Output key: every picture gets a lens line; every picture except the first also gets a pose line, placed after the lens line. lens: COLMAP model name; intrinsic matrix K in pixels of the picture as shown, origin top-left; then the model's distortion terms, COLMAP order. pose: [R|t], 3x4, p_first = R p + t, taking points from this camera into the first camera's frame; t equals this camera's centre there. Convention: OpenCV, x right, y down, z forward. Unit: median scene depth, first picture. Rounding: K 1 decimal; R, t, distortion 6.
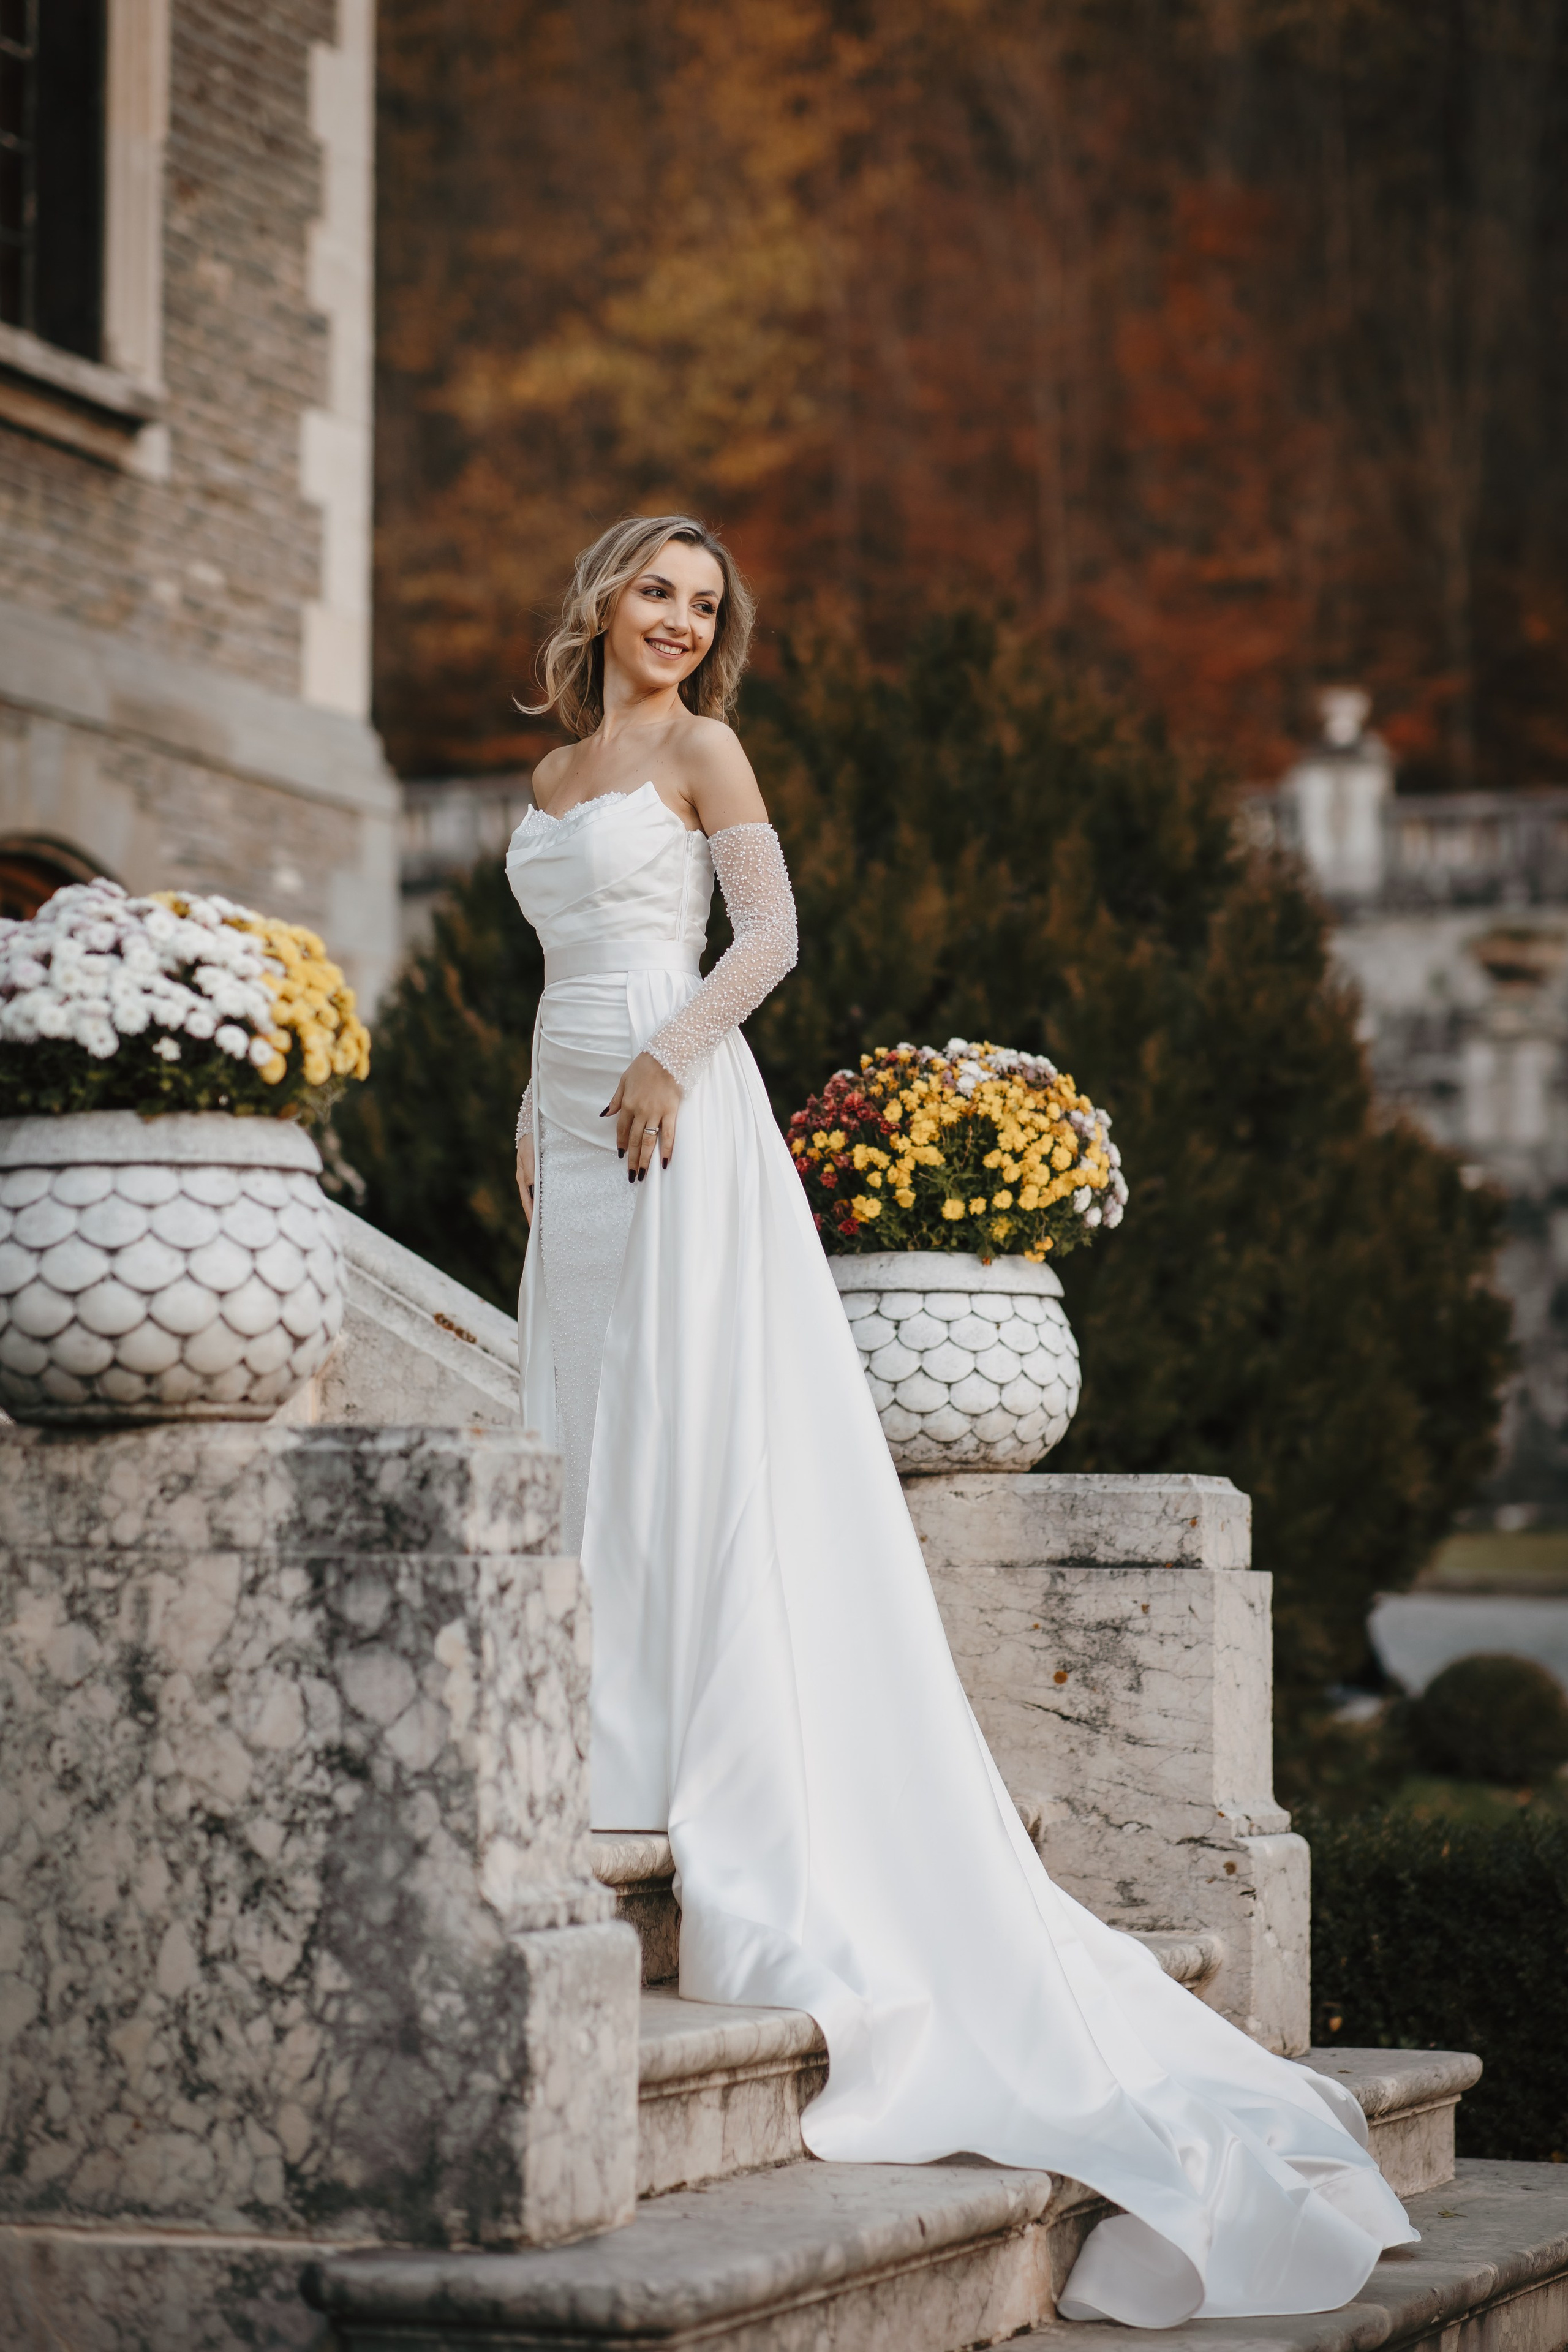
lens RADIAL K [[4858.6, 0, 784.0], [0, 4858.6, 1176.0], [0, 0, 1]] dist [-0.067125, 0.145672]
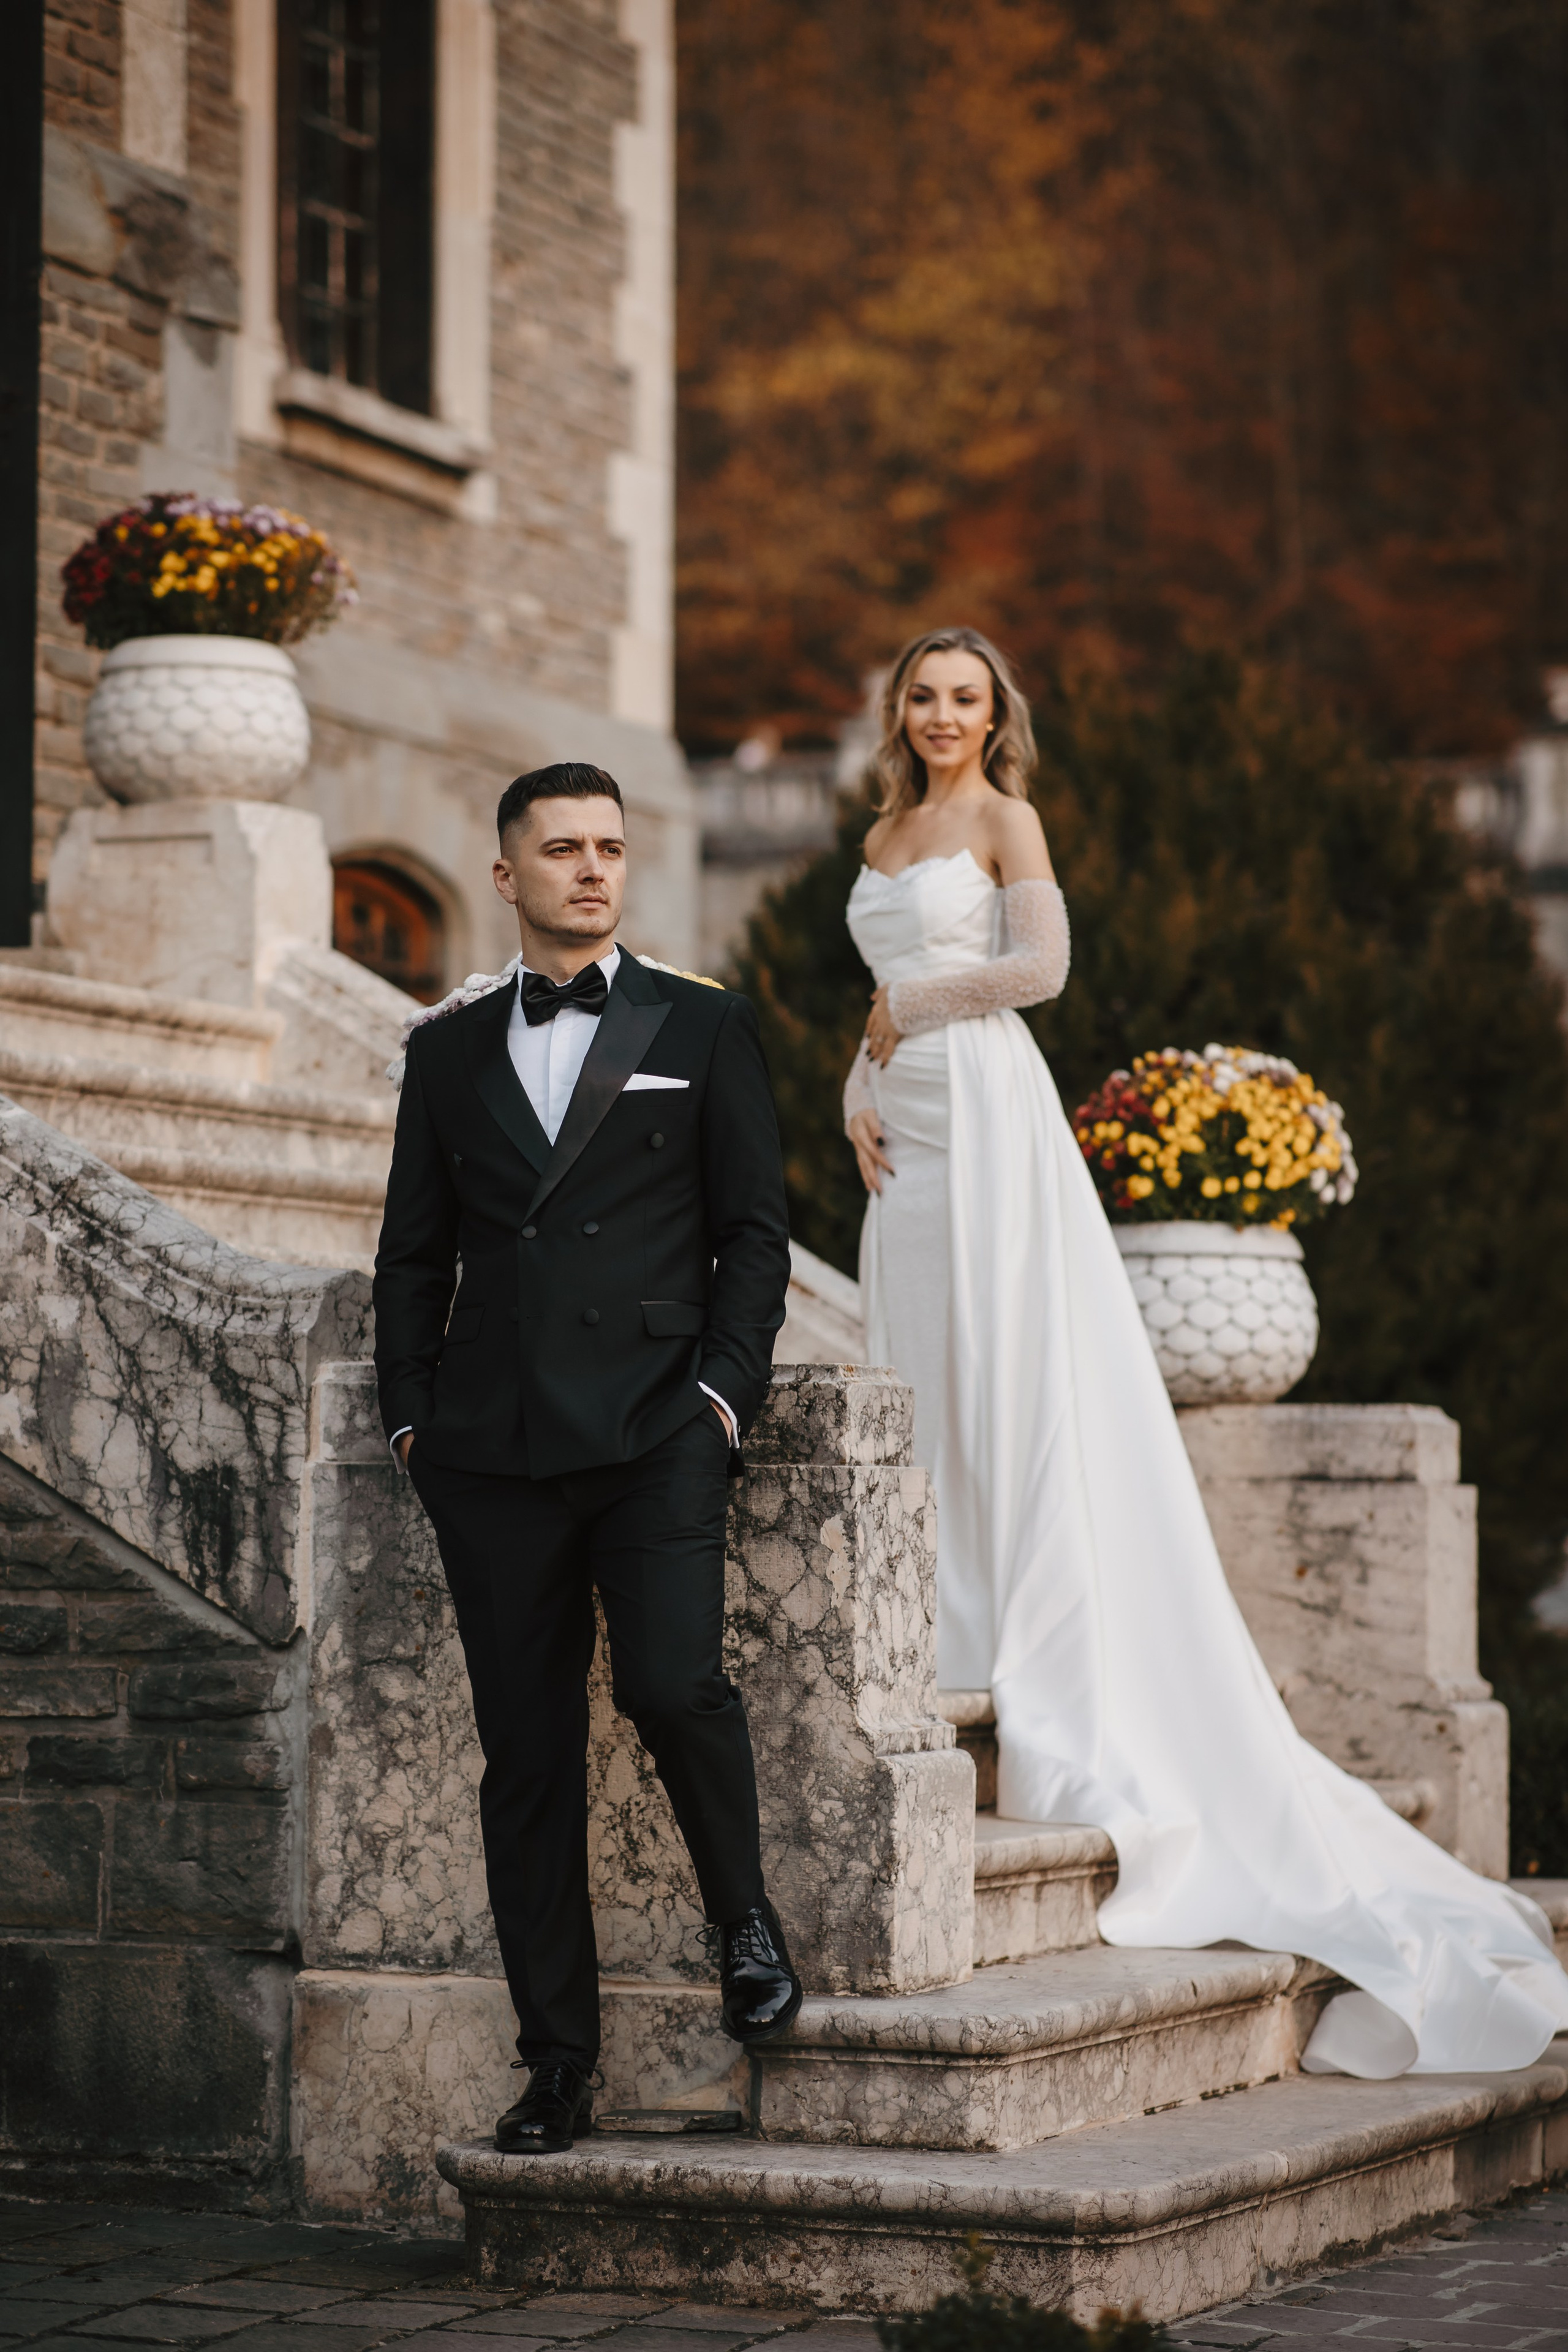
lens RADIAL K [[4858.6, 0, 784.0], [0, 4858.6, 1176.0], [0, 0, 1]] dist [-0.067125, 0.145672]
pose [[0.998839, -0.002902, -0.048091, -0.013486], [0.003434, 0.999934, 0.010997, -0.009749], [0.048056, -0.011150, 0.998782, -0.216514]]
